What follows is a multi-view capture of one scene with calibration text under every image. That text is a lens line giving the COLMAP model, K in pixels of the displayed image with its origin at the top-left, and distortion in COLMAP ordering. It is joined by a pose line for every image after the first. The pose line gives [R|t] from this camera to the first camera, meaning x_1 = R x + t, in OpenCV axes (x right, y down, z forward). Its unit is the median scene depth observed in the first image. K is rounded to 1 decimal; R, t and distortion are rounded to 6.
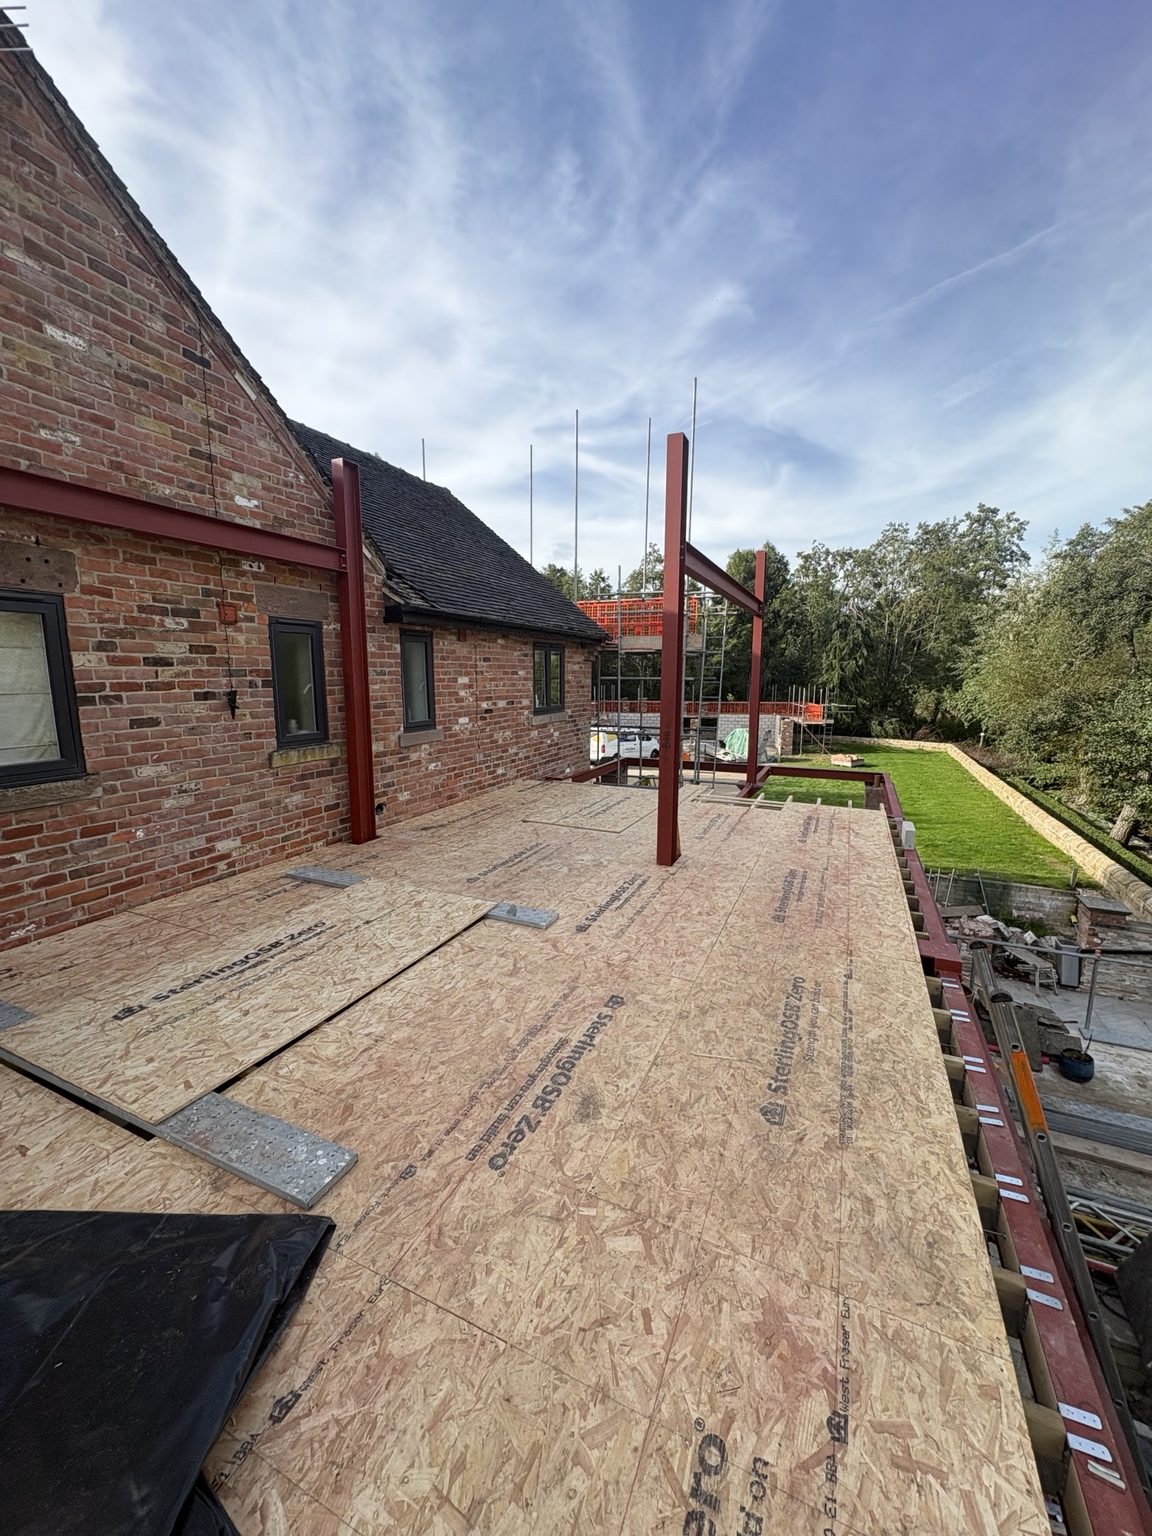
lens RADIAL K [[609.3, 0, 576.0], [0, 609.3, 768.0], [0, 0, 1]] dist [-0.000045, 0.000773]
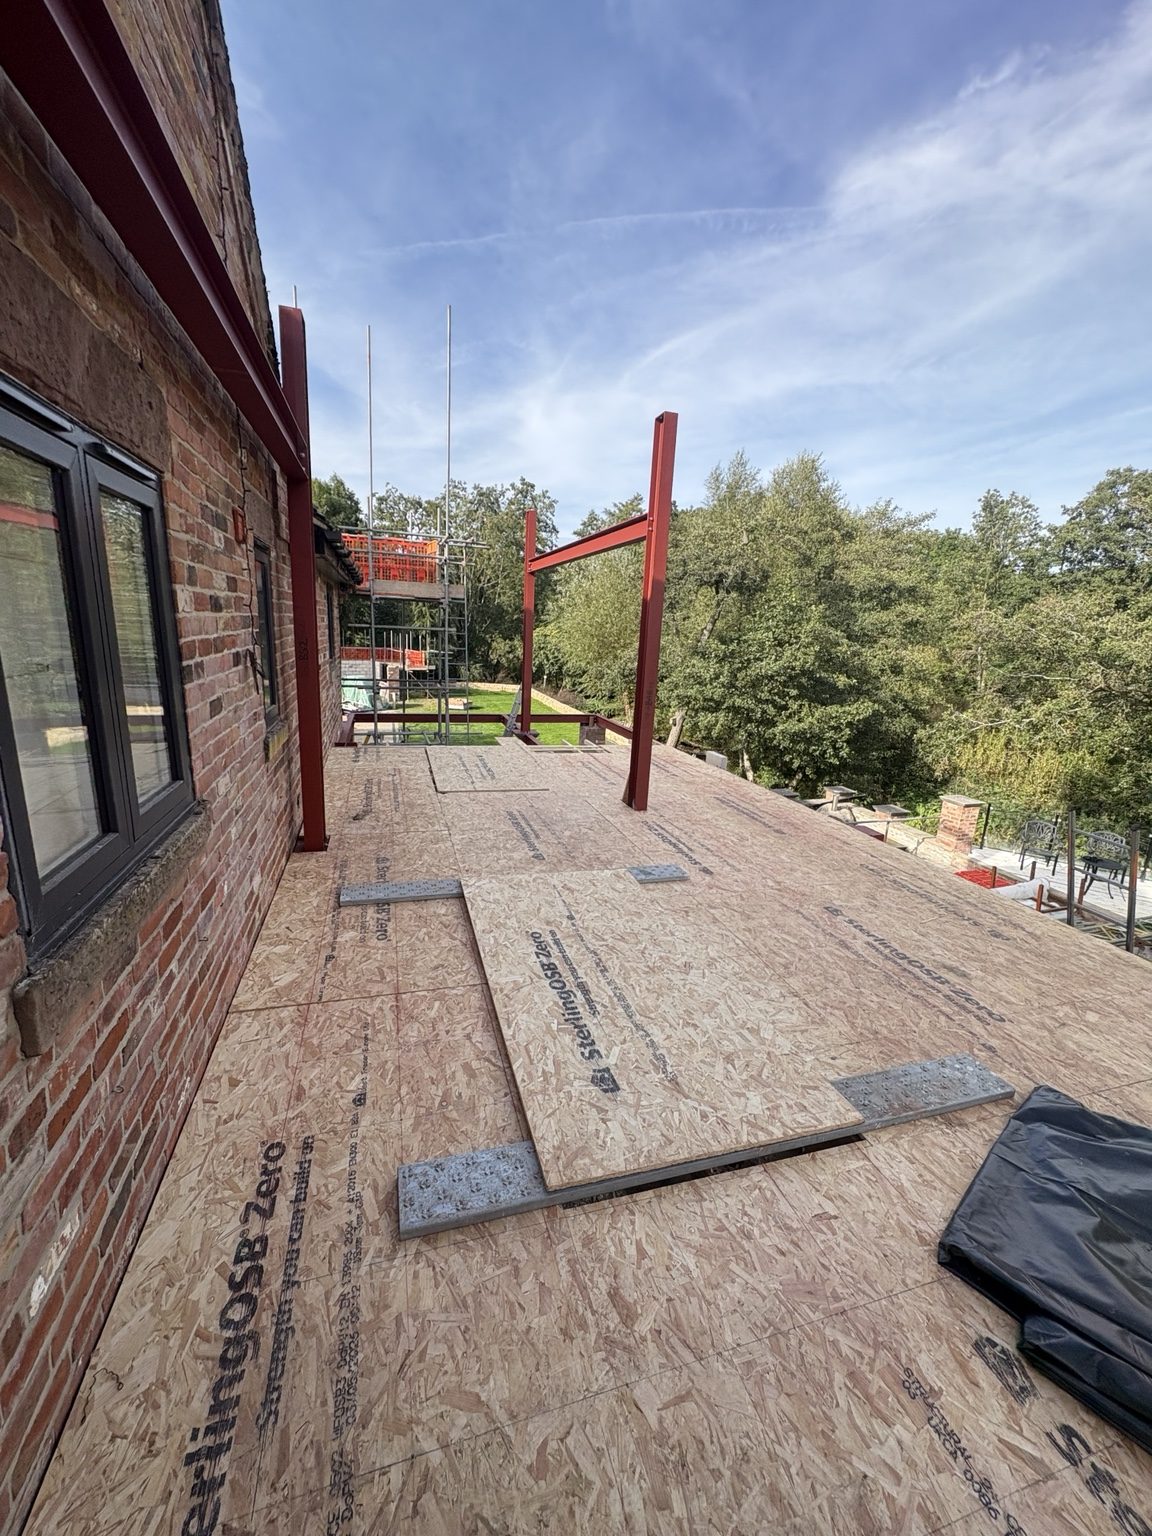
lens RADIAL K [[609.3, 0, 576.0], [0, 609.3, 768.0], [0, 0, 1]] dist [-0.000045, 0.000773]
pose [[0.749143, -0.116278, 0.652122, -0.705428], [0.056564, 0.992106, 0.111920, -0.052494], [-0.659988, -0.046958, 0.749807, 0.259481]]
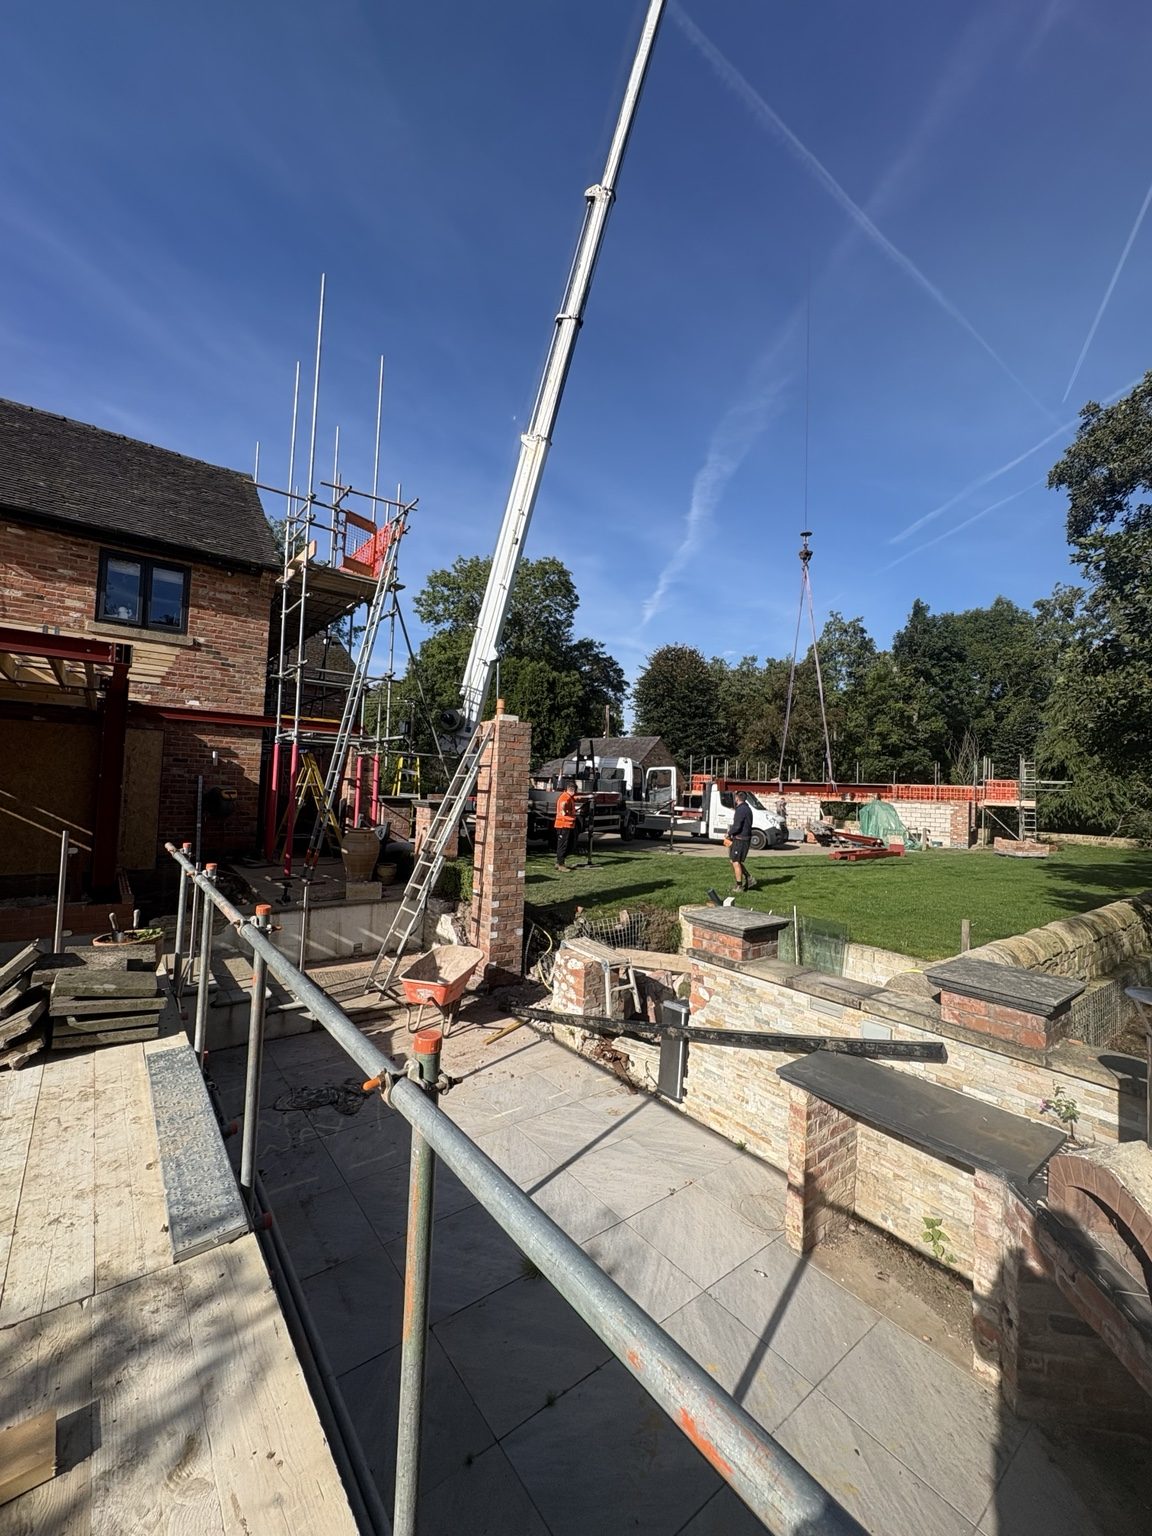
lens RADIAL K [[609.3, 0, 576.0], [0, 609.3, 768.0], [0, 0, 1]] dist [-0.000045, 0.000773]
pose [[0.884152, 0.016243, -0.466918, 1.938286], [-0.108744, 0.979102, -0.171854, 0.407850], [0.454368, 0.202720, 0.867441, 1.047890]]
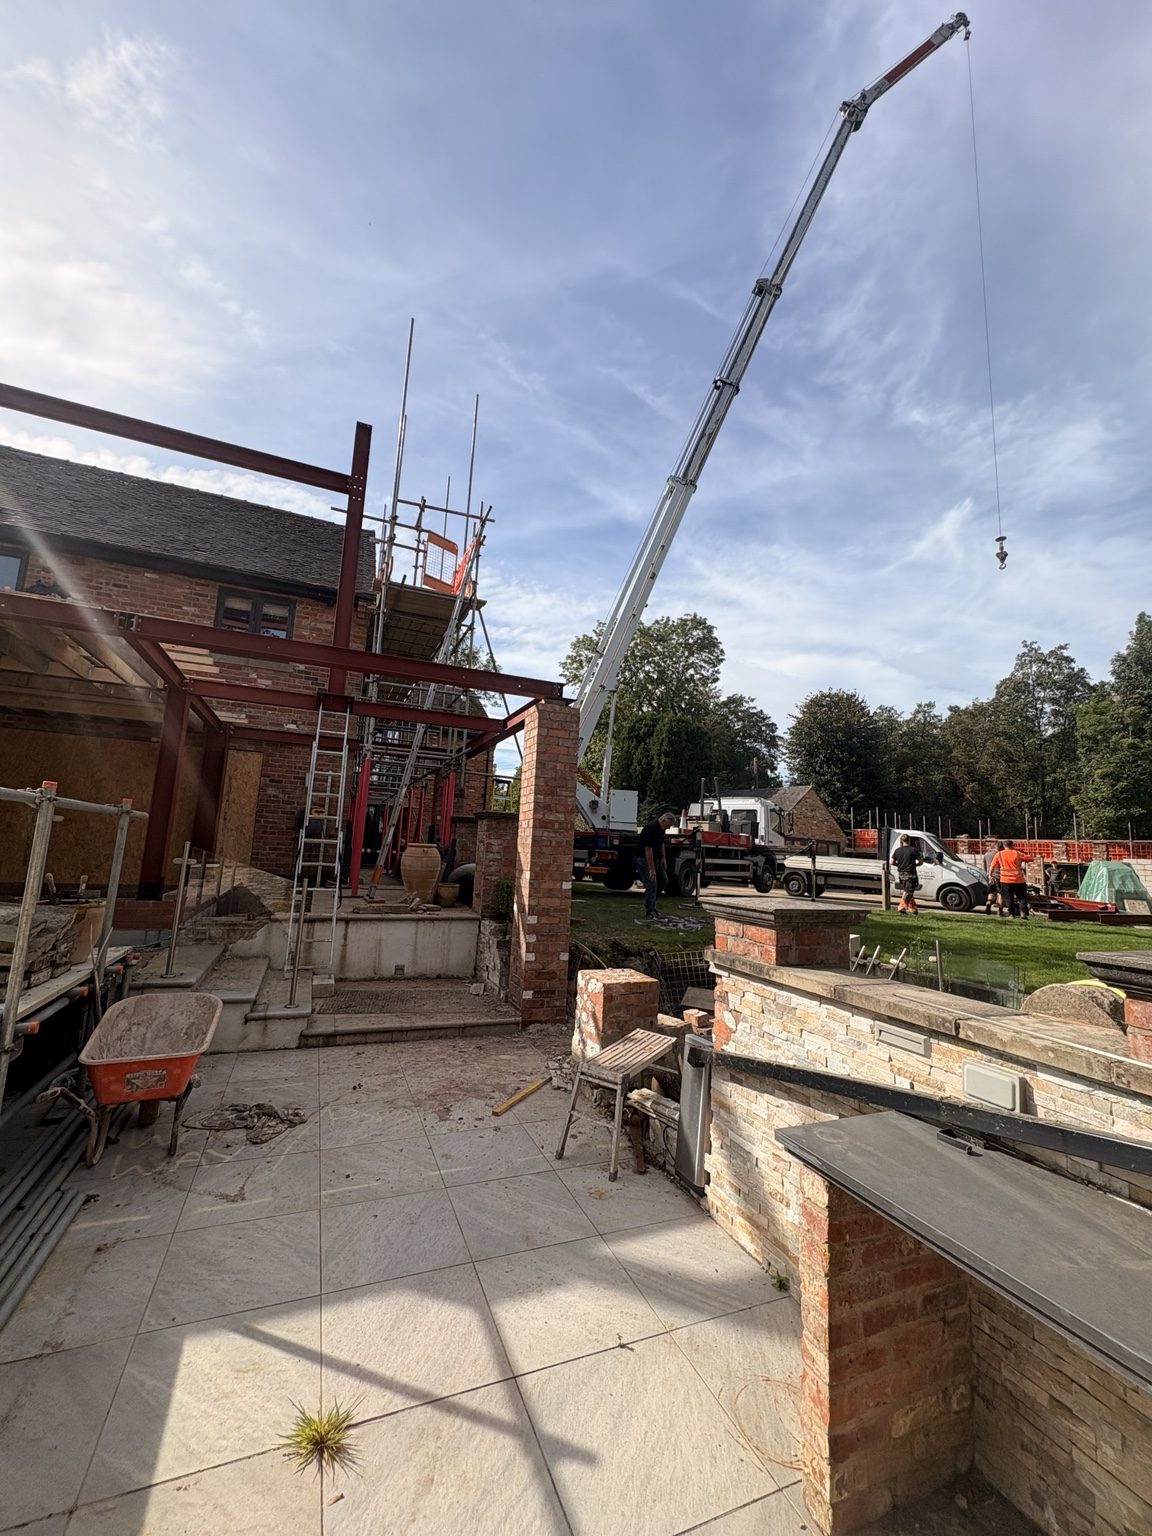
lens RADIAL K [[609.3, 0, 576.0], [0, 609.3, 768.0], [0, 0, 1]] dist [-0.000045, 0.000773]
pose [[0.733146, -0.061032, -0.677328, 1.996129], [-0.150661, 0.956641, -0.249277, 0.494600], [0.663173, 0.284803, 0.692162, 1.403368]]
